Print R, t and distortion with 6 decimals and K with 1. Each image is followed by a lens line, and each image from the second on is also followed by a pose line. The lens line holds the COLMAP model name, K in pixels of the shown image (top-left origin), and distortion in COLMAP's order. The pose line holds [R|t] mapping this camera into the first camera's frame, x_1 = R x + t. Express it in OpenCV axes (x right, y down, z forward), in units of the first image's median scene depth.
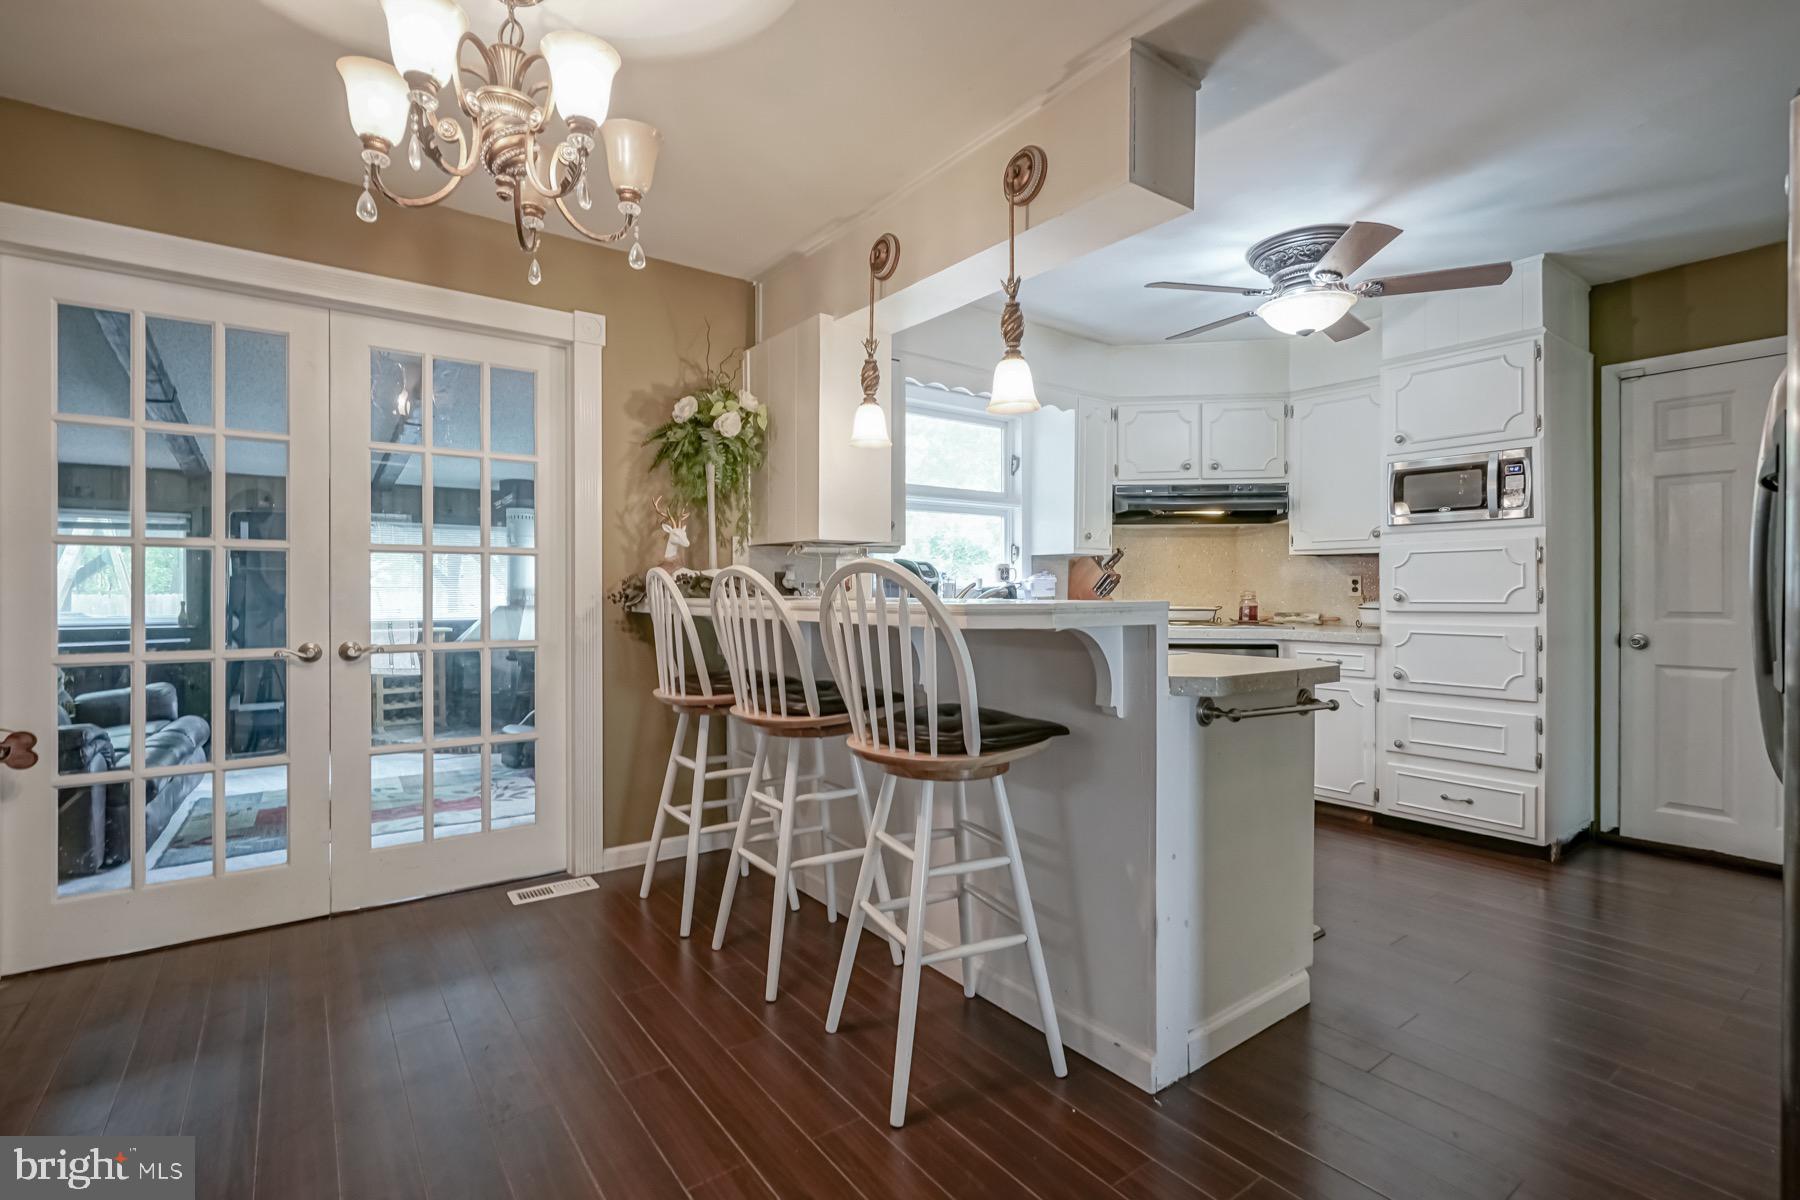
lens RADIAL K [[834.2, 0, 903.4], [0, 834.2, 591.4], [0, 0, 1]] dist [-0.001629, -0.000137]
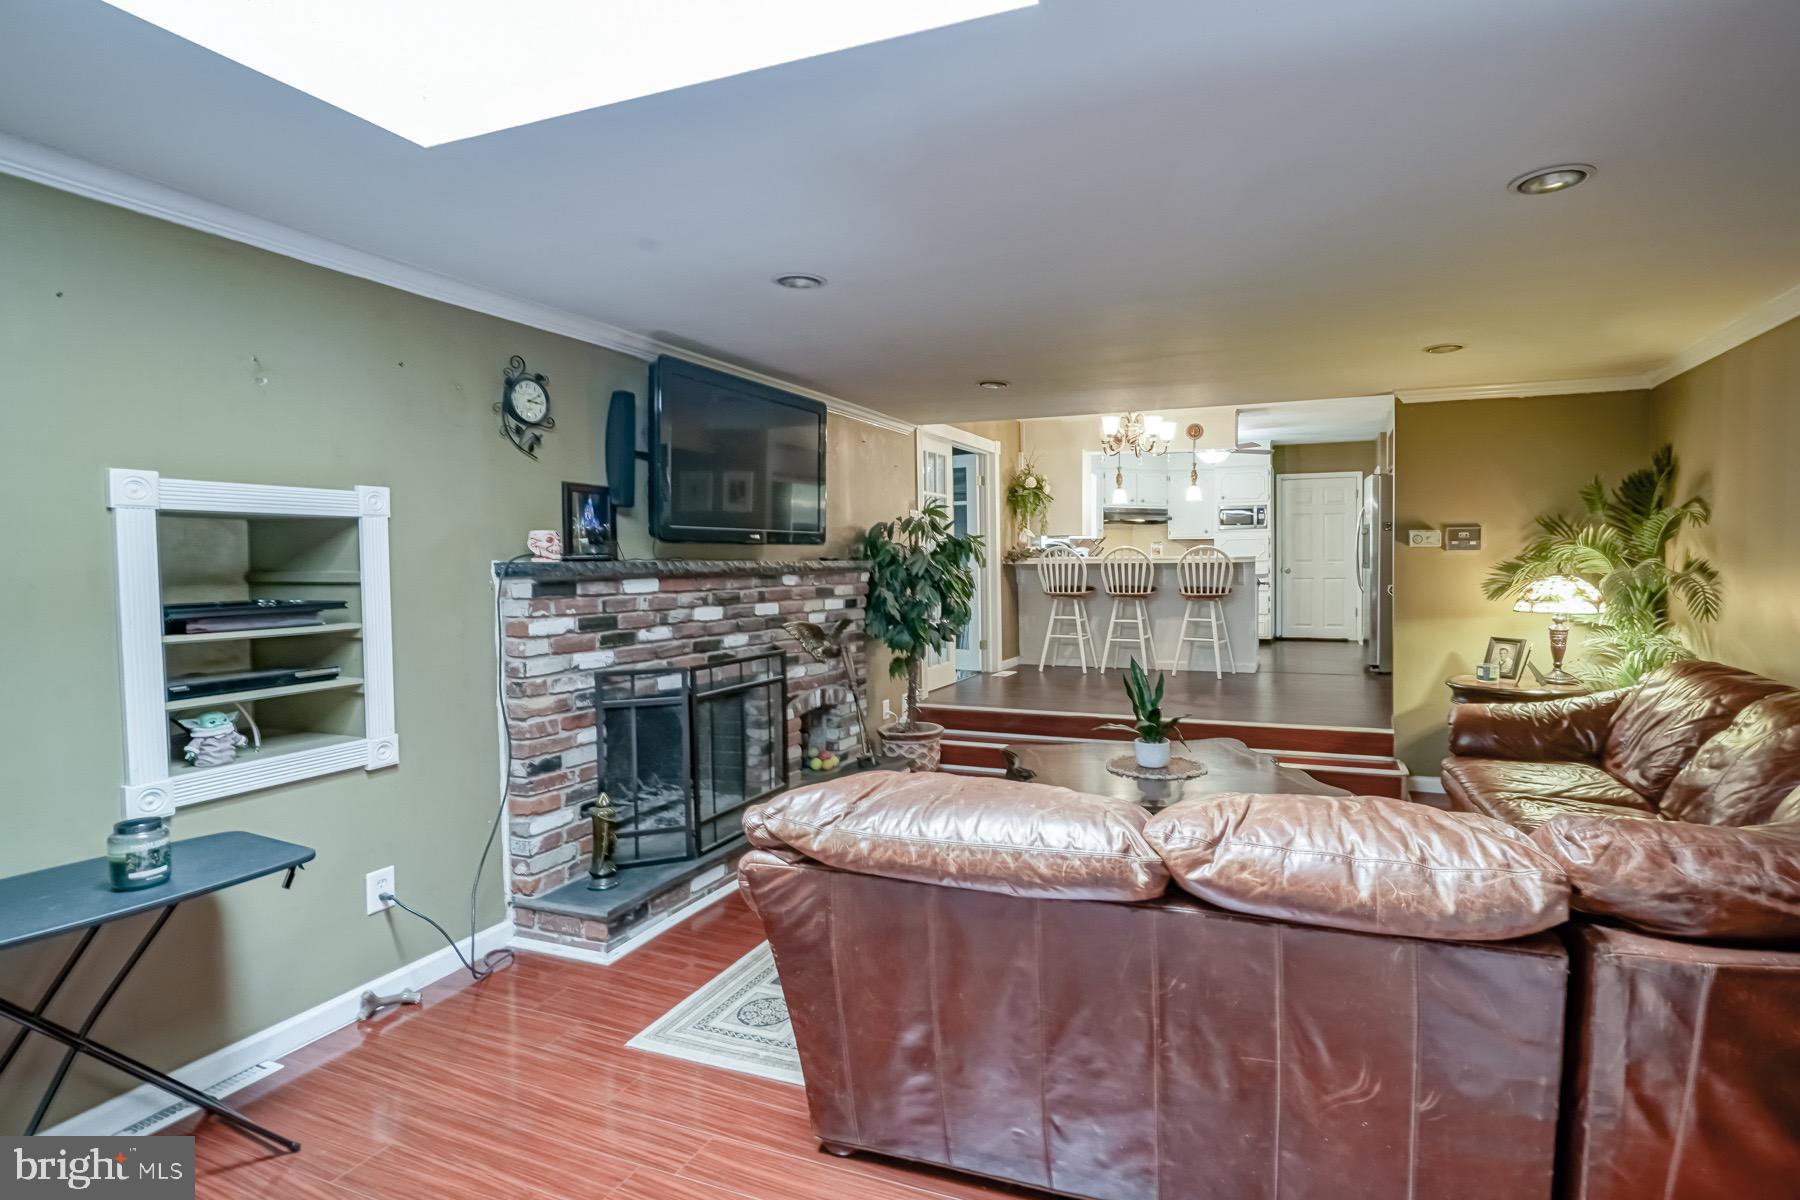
lens RADIAL K [[871.9, 0, 904.1], [0, 871.9, 559.9], [0, 0, 1]] dist [-0.002297, 0.000250]
pose [[0.885966, -0.010293, 0.463636, -1.436506], [0.010155, 0.999945, 0.002794, 0.001535], [-0.463639, 0.002233, 0.886021, -0.898321]]
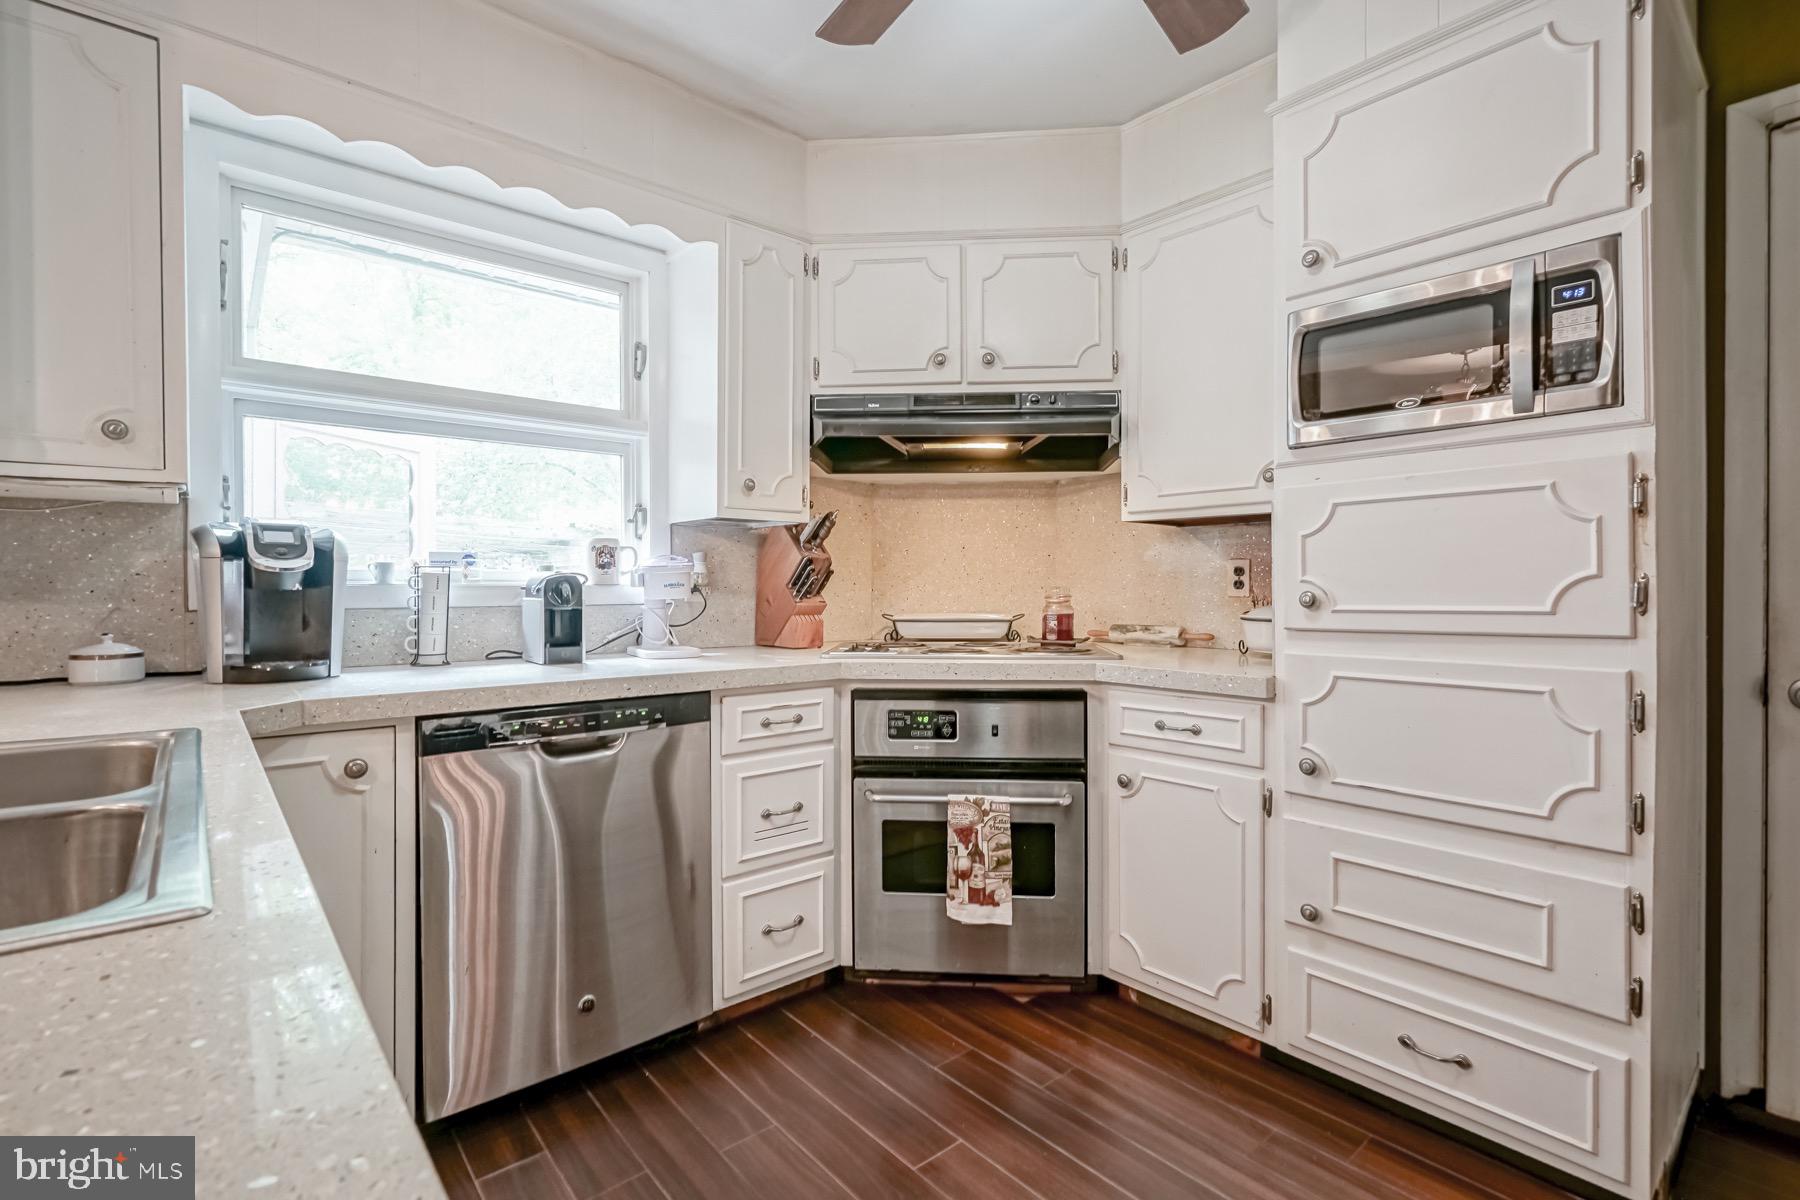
lens RADIAL K [[838.0, 0, 898.1], [0, 838.0, 595.8], [0, 0, 1]] dist [-0.002013, 0.000109]
pose [[0.997718, -0.003600, 0.067418, 0.295117], [0.003184, 0.999975, 0.006287, 0.001165], [-0.067439, -0.006058, 0.997705, 0.486313]]
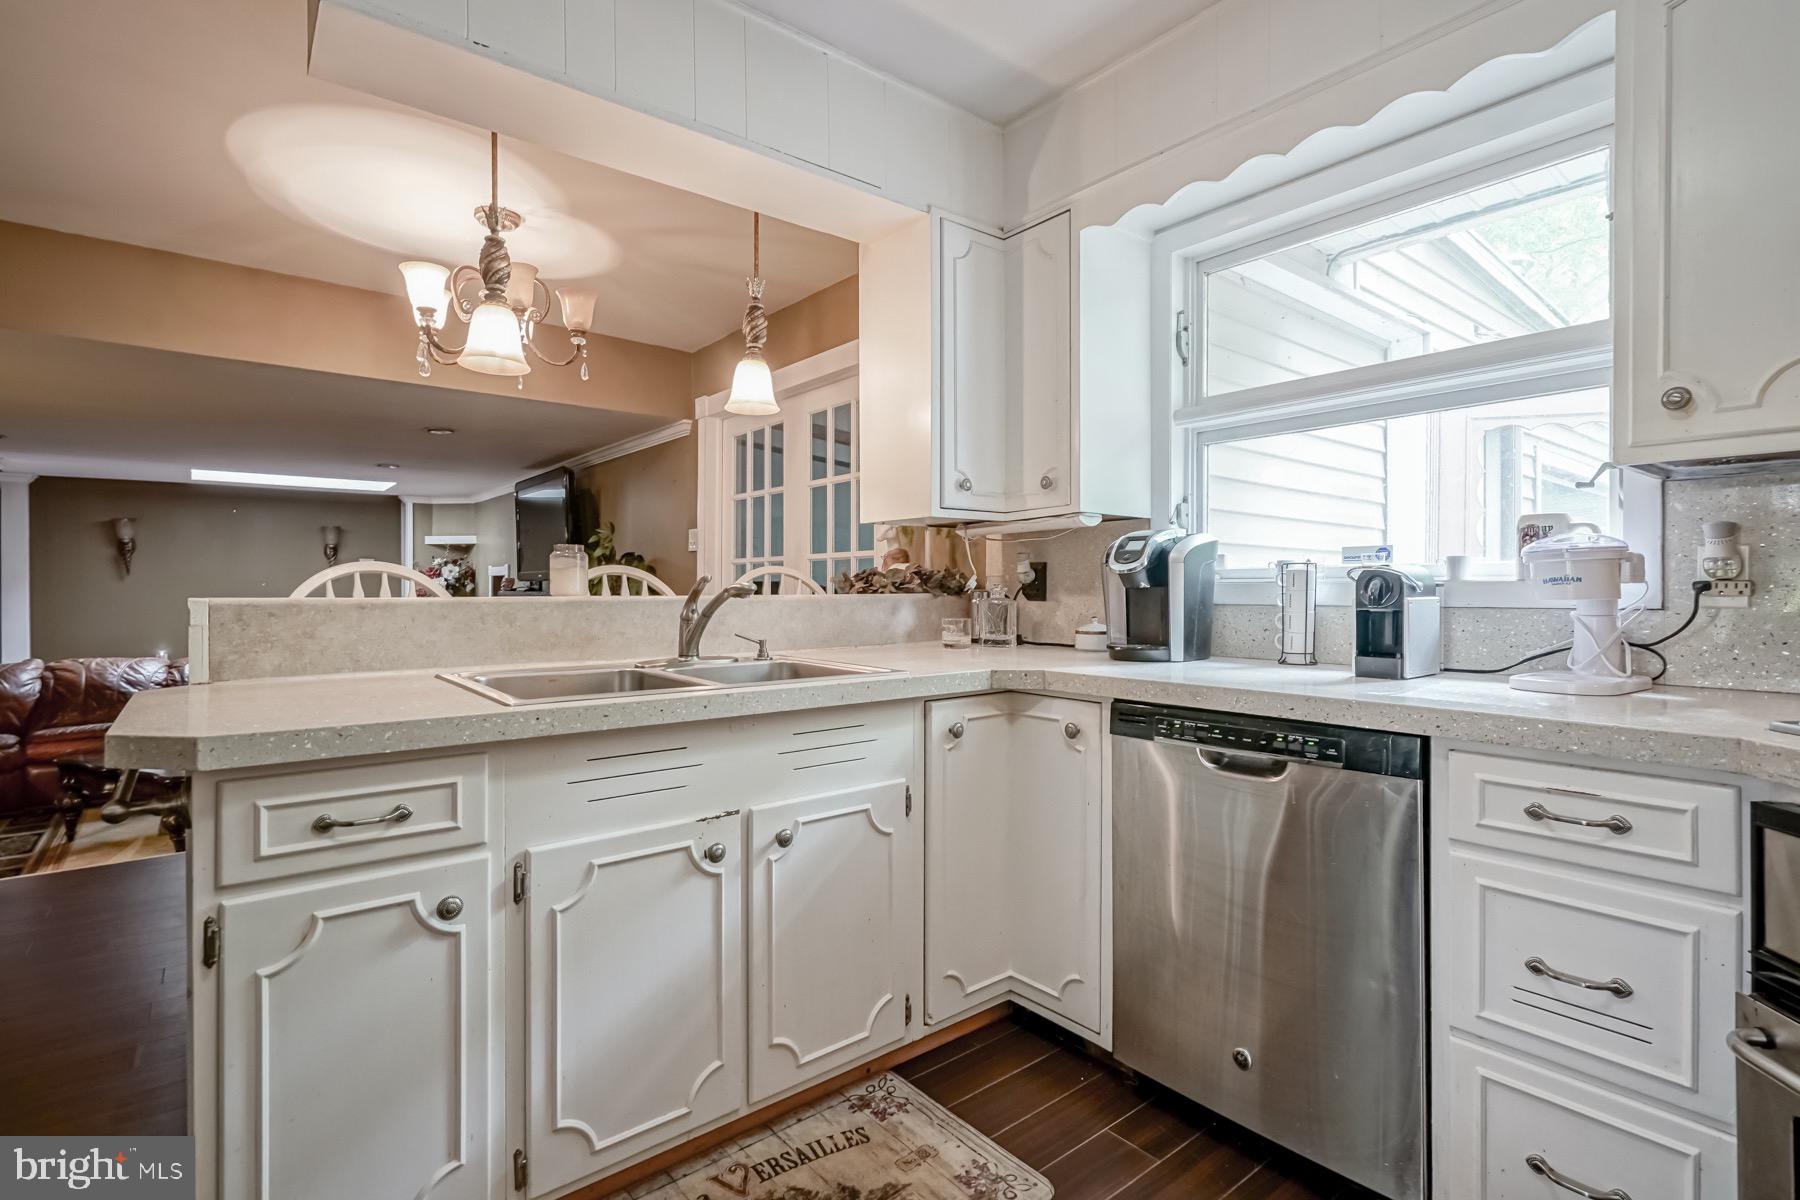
lens RADIAL K [[852.1, 0, 897.4], [0, 852.1, 590.0], [0, 0, 1]] dist [-0.003566, -0.000358]
pose [[0.041312, -0.000327, -0.999146, 0.537639], [0.000520, 1.000000, -0.000306, 0.001424], [0.999146, -0.000507, 0.041313, 0.748585]]
